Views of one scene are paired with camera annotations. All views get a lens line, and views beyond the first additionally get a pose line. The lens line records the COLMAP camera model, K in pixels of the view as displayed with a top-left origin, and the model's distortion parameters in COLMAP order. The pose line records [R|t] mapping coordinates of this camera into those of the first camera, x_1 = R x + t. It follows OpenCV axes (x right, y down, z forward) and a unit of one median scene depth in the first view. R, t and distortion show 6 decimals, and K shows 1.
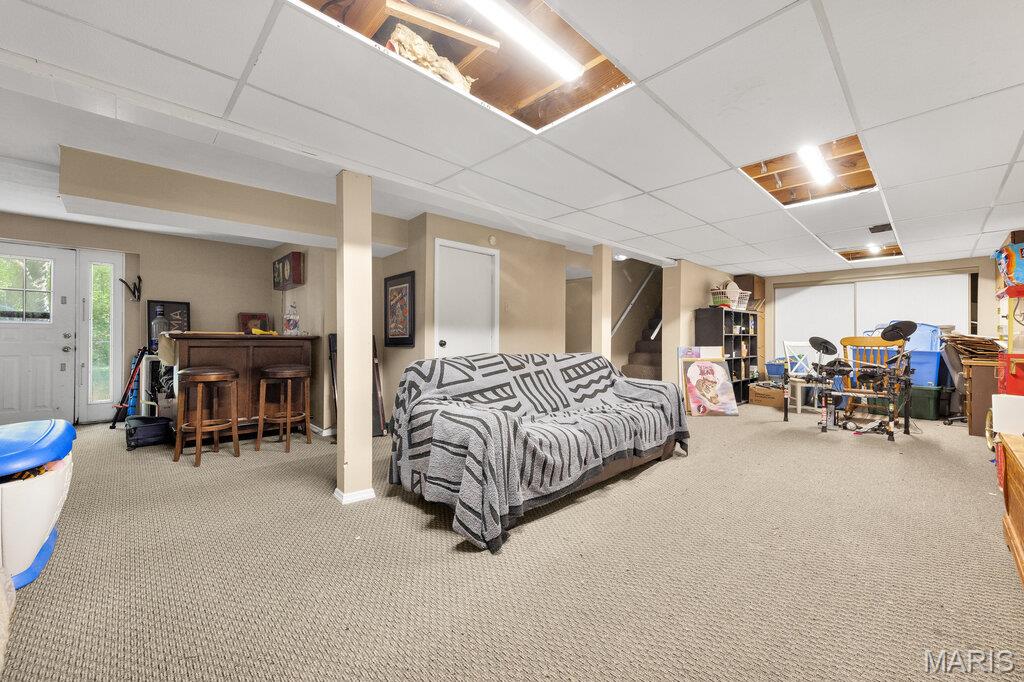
lens RADIAL K [[400.3, 0, 513.7], [0, 400.3, 334.0], [0, 0, 1]] dist [0.008314, -0.000129]
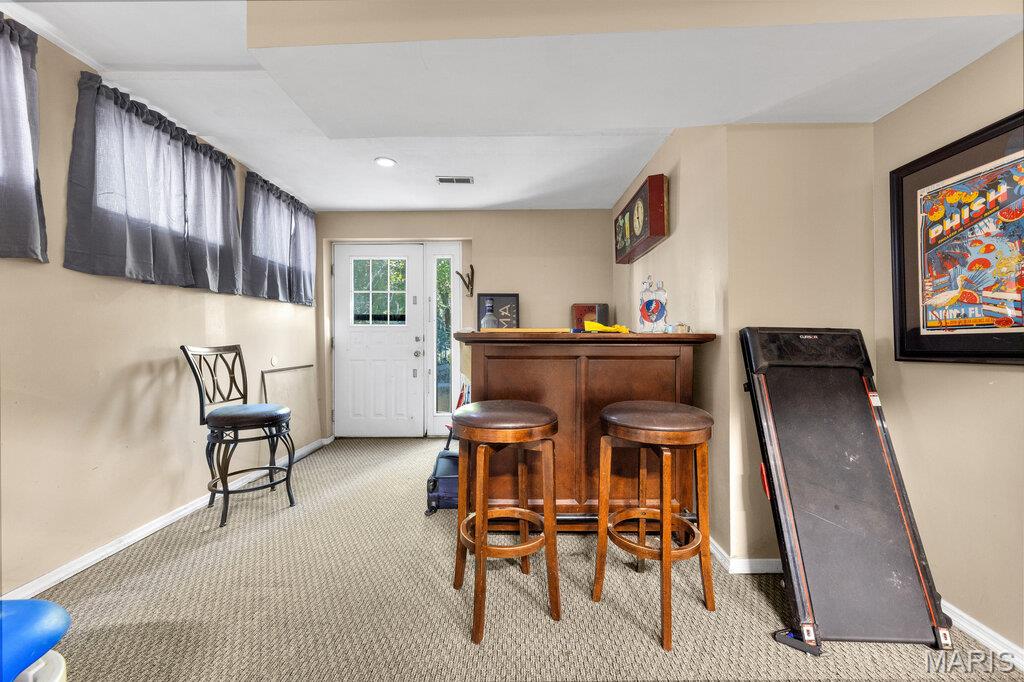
lens RADIAL K [[400.3, 0, 510.5], [0, 400.3, 337.0], [0, 0, 1]] dist [0.008314, -0.000129]
pose [[0.708639, -0.013213, -0.705448, -0.316100], [0.017003, 0.999854, -0.001646, 0.005106], [0.705367, -0.010828, 0.708760, 0.504047]]
